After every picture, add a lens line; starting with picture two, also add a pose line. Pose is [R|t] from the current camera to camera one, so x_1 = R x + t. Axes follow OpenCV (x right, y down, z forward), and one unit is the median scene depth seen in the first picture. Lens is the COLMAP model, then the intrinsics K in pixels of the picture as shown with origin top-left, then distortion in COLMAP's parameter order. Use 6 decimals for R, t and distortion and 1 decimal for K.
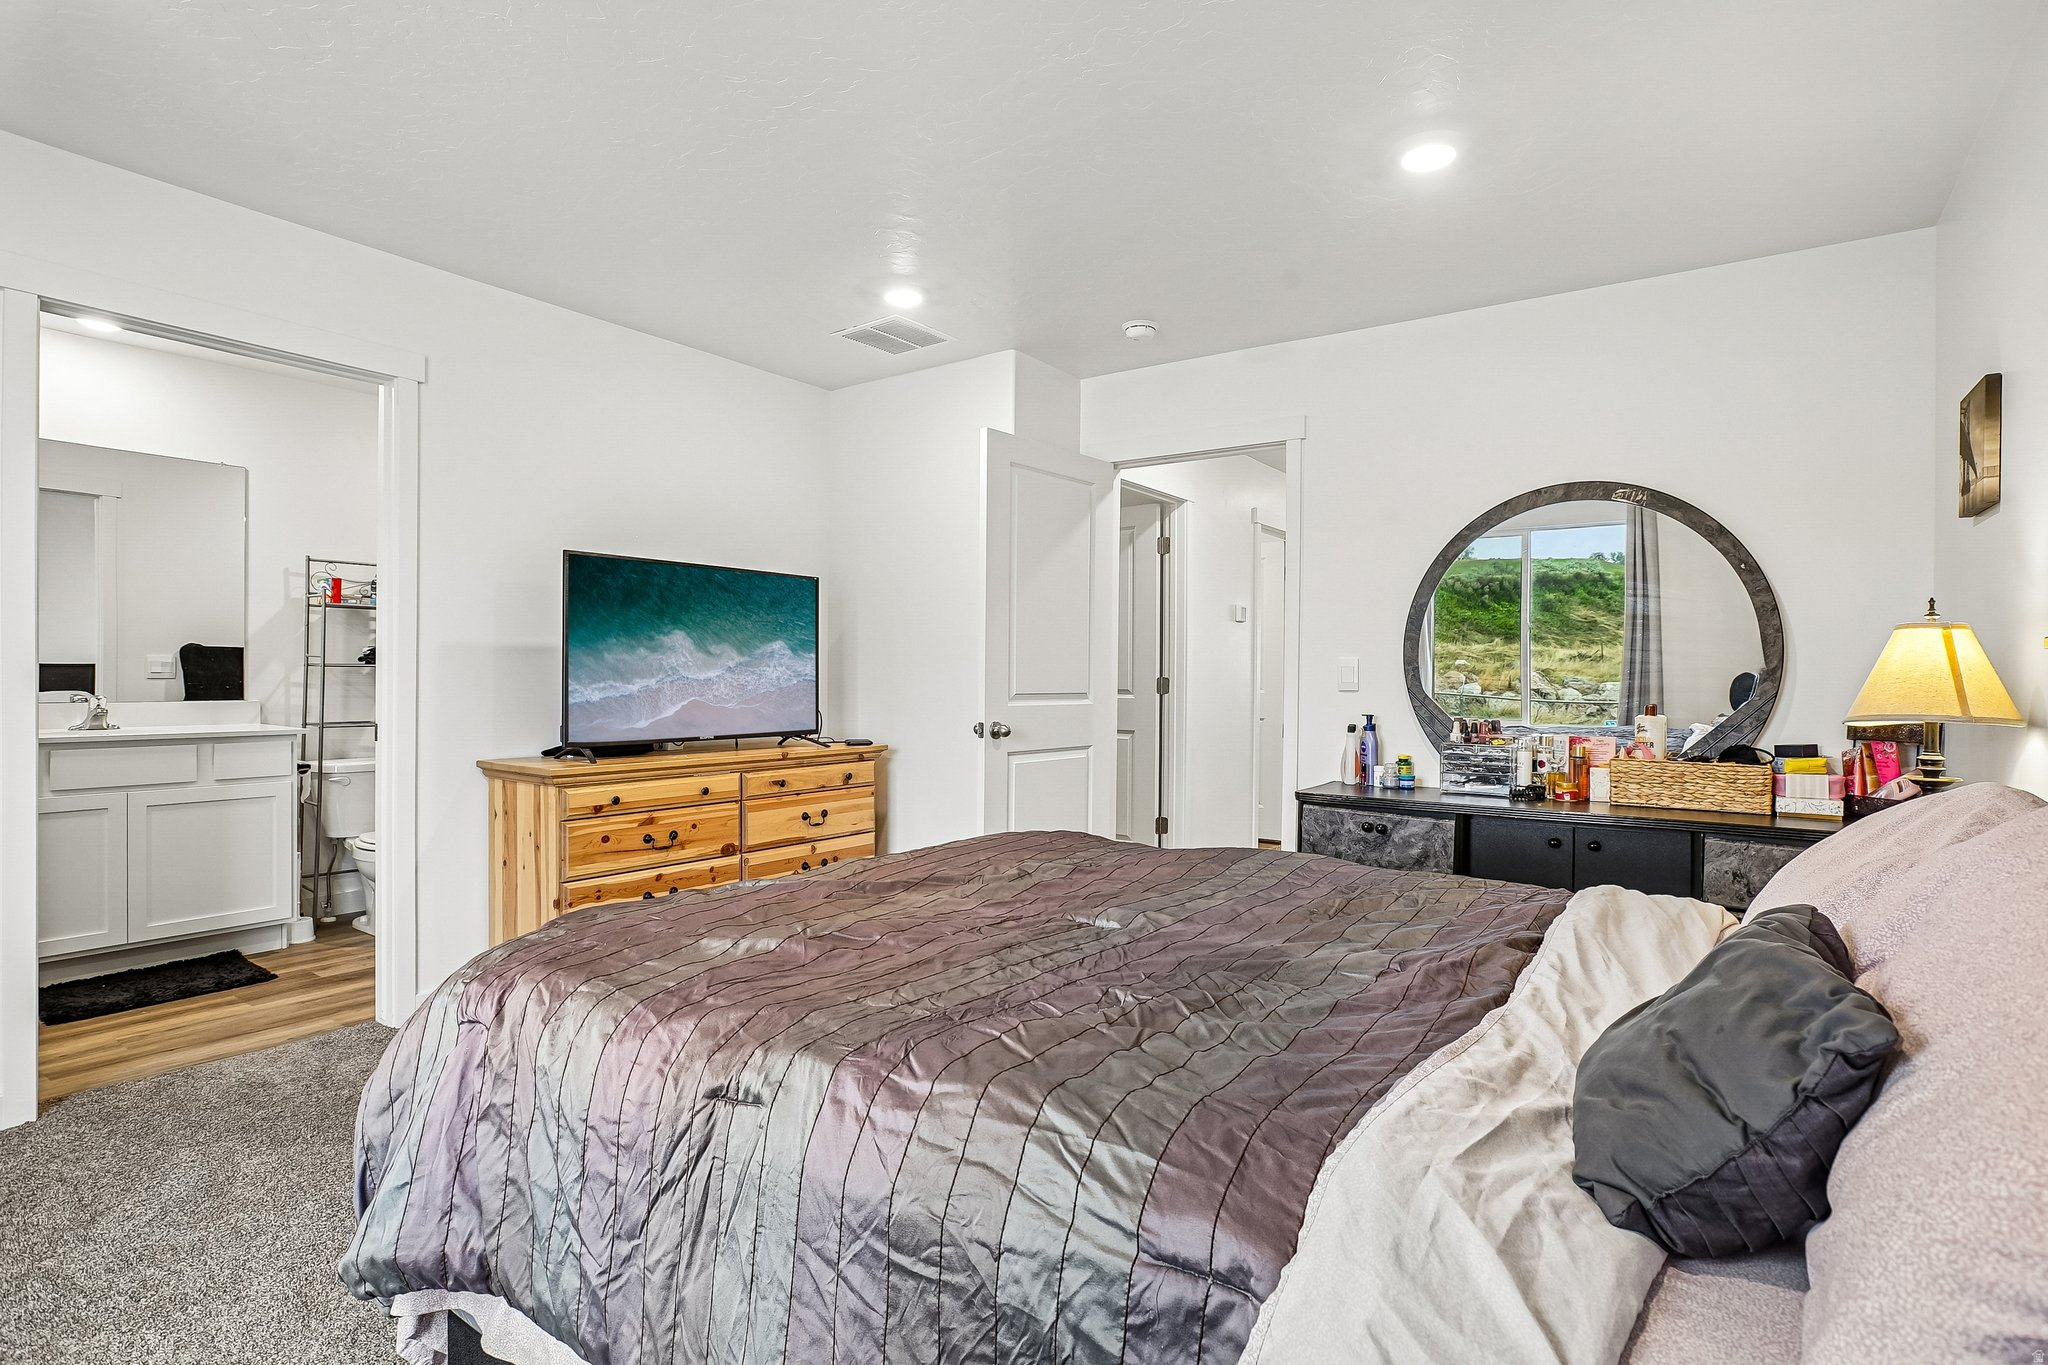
lens RADIAL K [[998.7, 0, 1024.0], [0, 998.7, 682.5], [0, 0, 1]] dist [-0.037272, 0.016626]
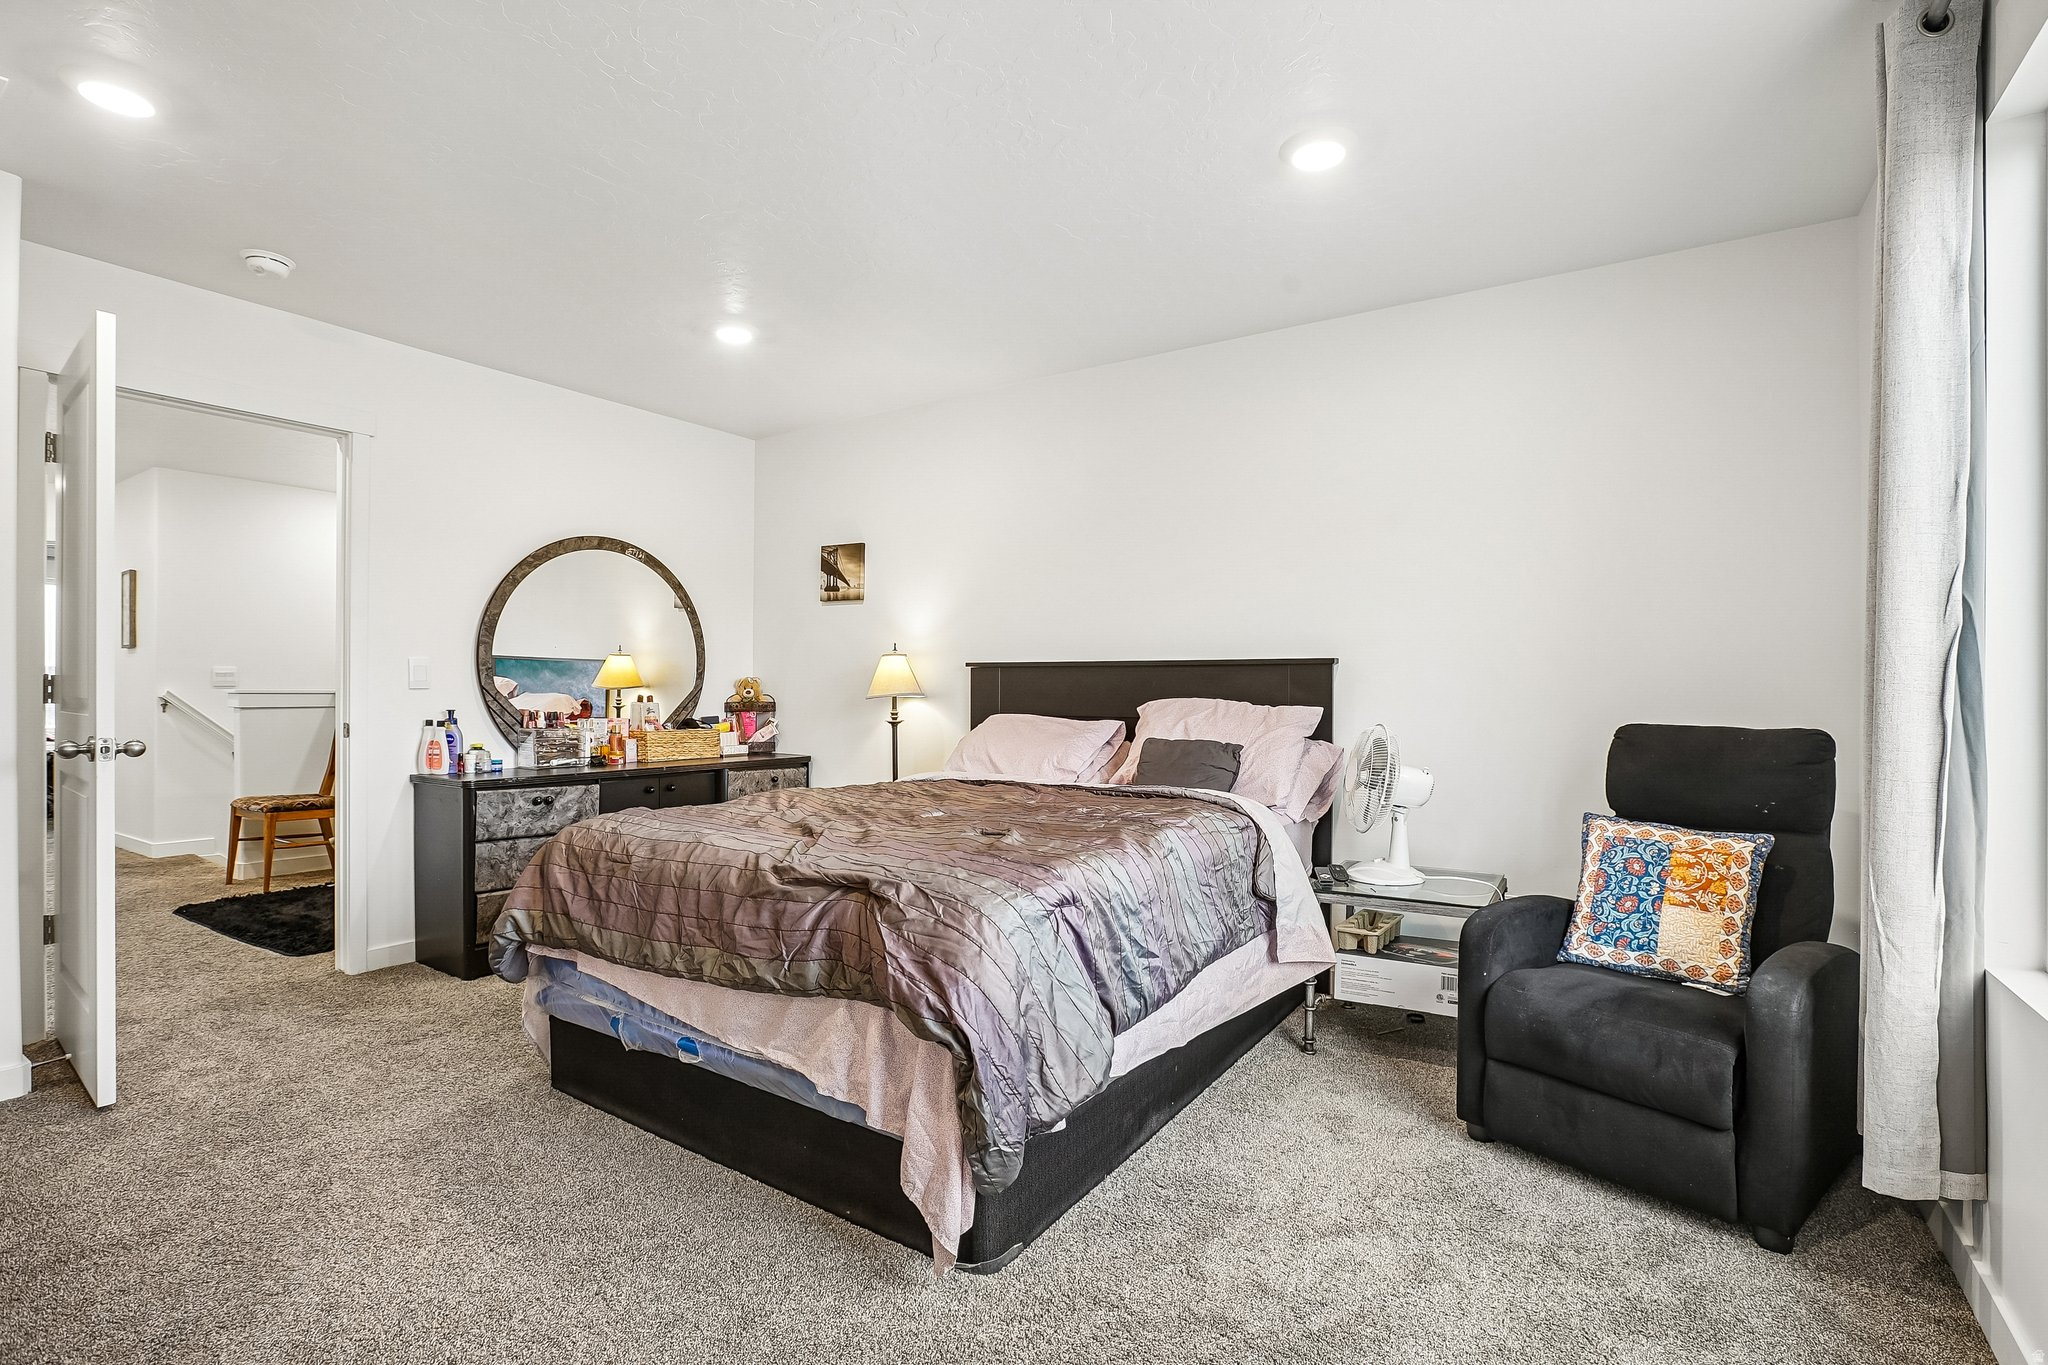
lens RADIAL K [[951.7, 0, 1037.0], [0, 951.7, 695.2], [0, 0, 1]] dist [-0.051203, 0.019108]
pose [[-0.028872, -0.016391, 0.999449, -0.804903], [-0.001868, 0.999865, 0.016344, -0.001769], [-0.999581, -0.001395, -0.028899, 0.429869]]
